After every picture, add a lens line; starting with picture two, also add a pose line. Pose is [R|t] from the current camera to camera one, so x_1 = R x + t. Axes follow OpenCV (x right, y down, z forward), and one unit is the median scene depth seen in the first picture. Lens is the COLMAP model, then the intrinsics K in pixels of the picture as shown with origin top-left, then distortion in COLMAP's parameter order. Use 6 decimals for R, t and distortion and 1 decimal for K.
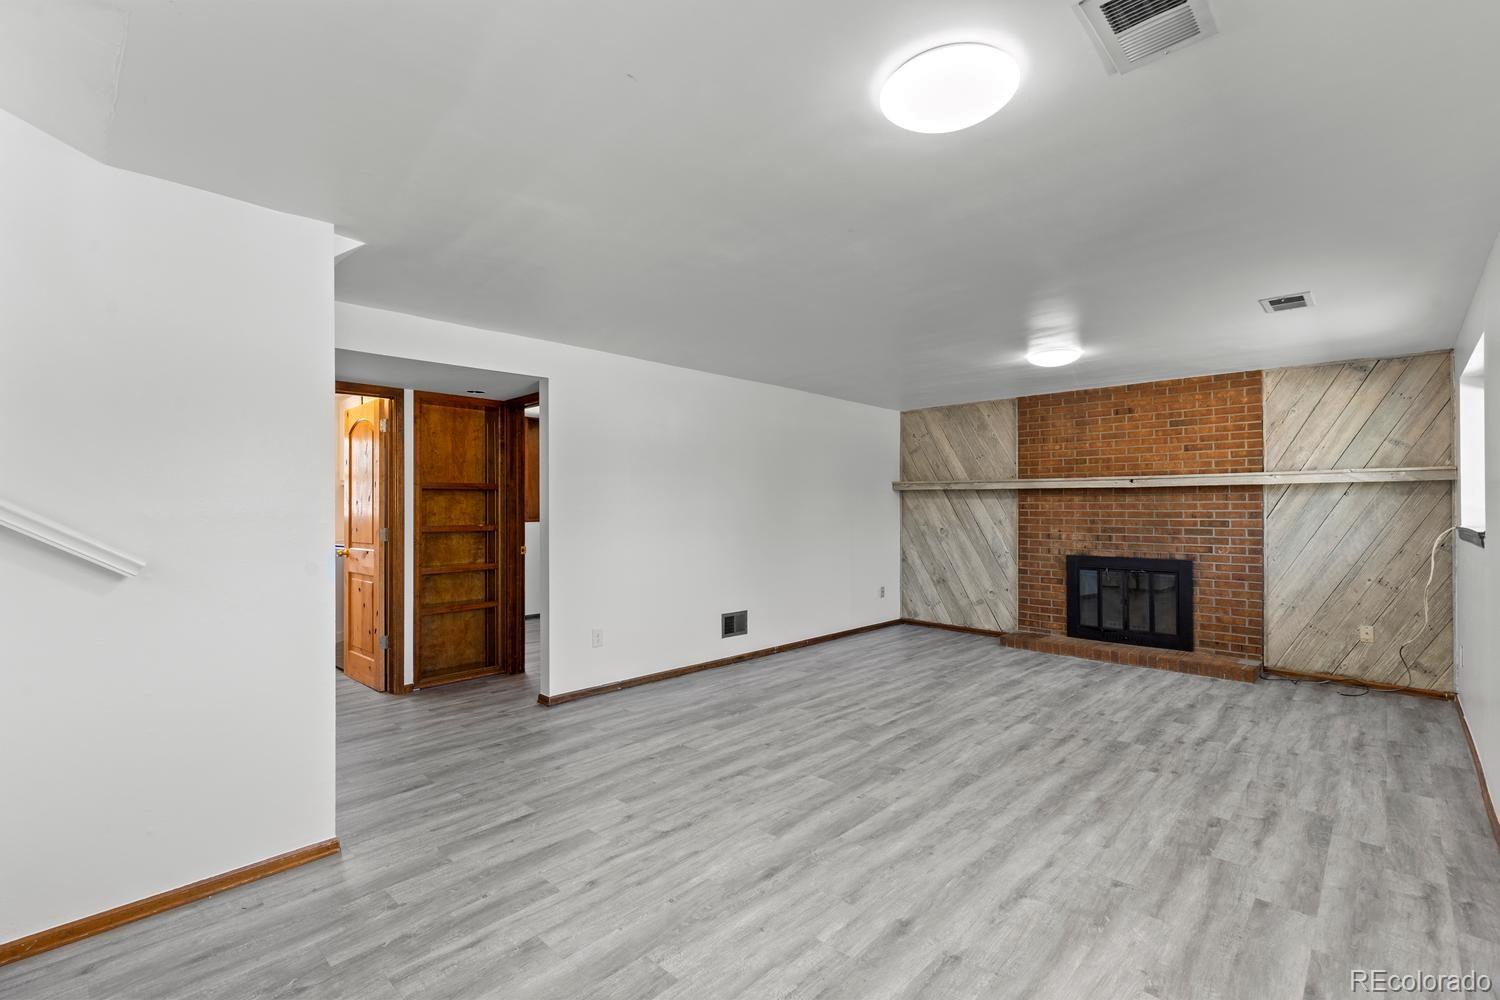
lens RADIAL K [[671.1, 0, 755.2], [0, 671.1, 496.6], [0, 0, 1]] dist [0.007231, -0.000664]
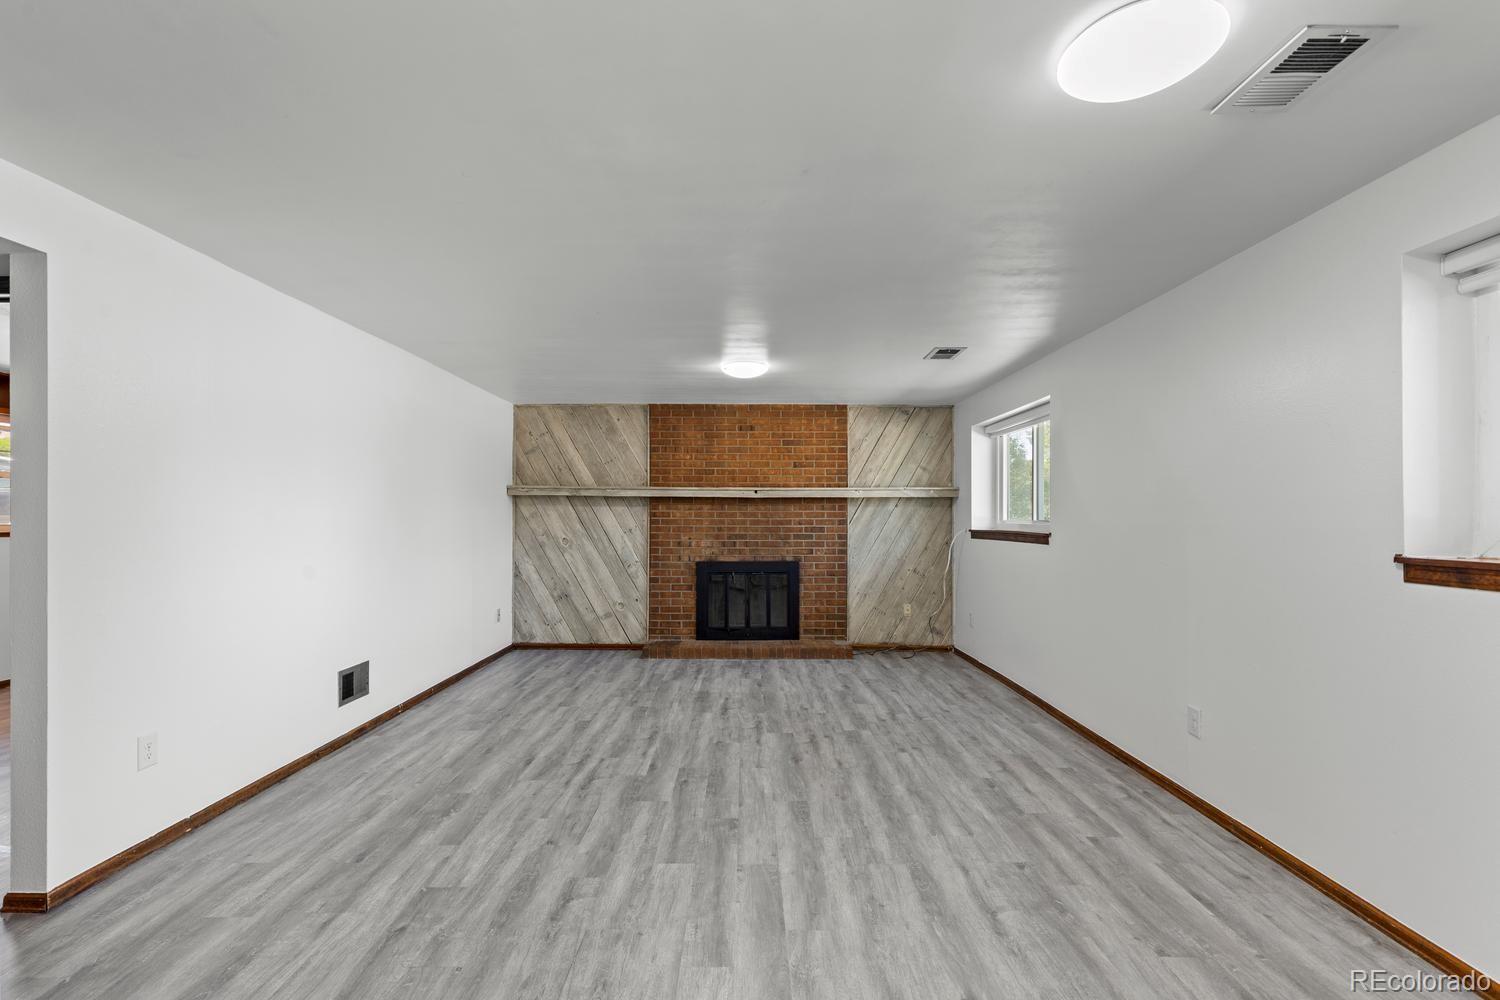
lens RADIAL K [[673.4, 0, 750.9], [0, 673.4, 508.0], [0, 0, 1]] dist [0.008044, -0.000753]
pose [[0.724088, 0.010057, 0.689635, -0.292320], [-0.013822, 0.999904, -0.000068, 0.004806], [-0.689569, -0.009483, 0.724158, 0.289142]]
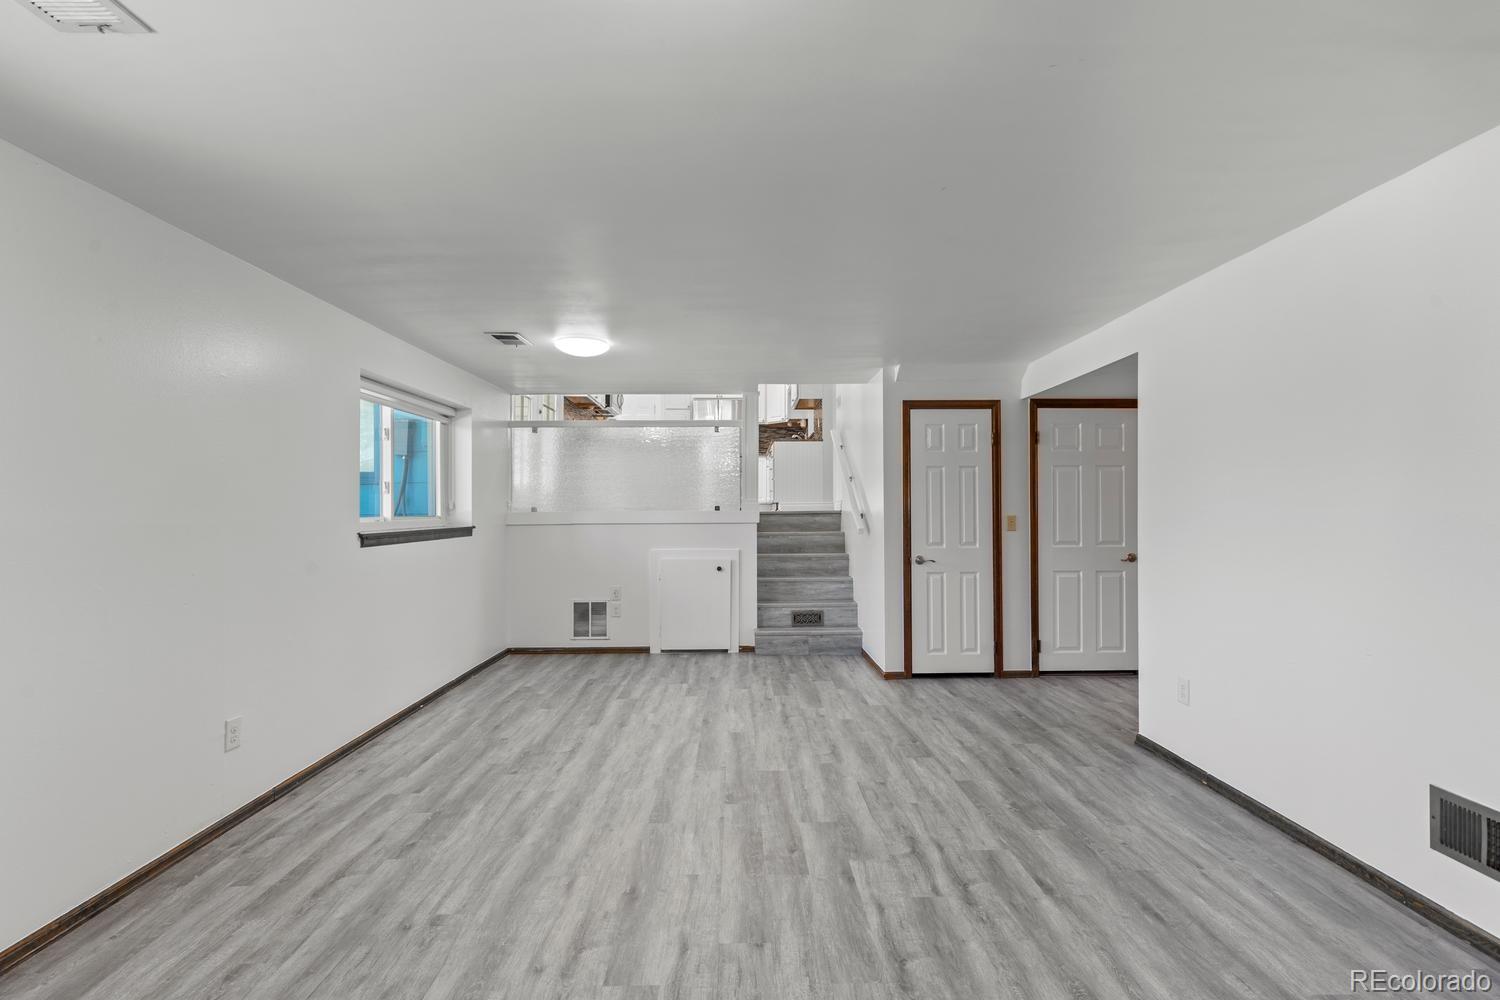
lens RADIAL K [[673.4, 0, 750.9], [0, 673.4, 508.0], [0, 0, 1]] dist [0.008044, -0.000753]
pose [[-0.714251, 0.003935, -0.699878, 0.657995], [0.017739, 0.999765, -0.012481, 0.019770], [0.699664, -0.021330, -0.714153, 1.332846]]
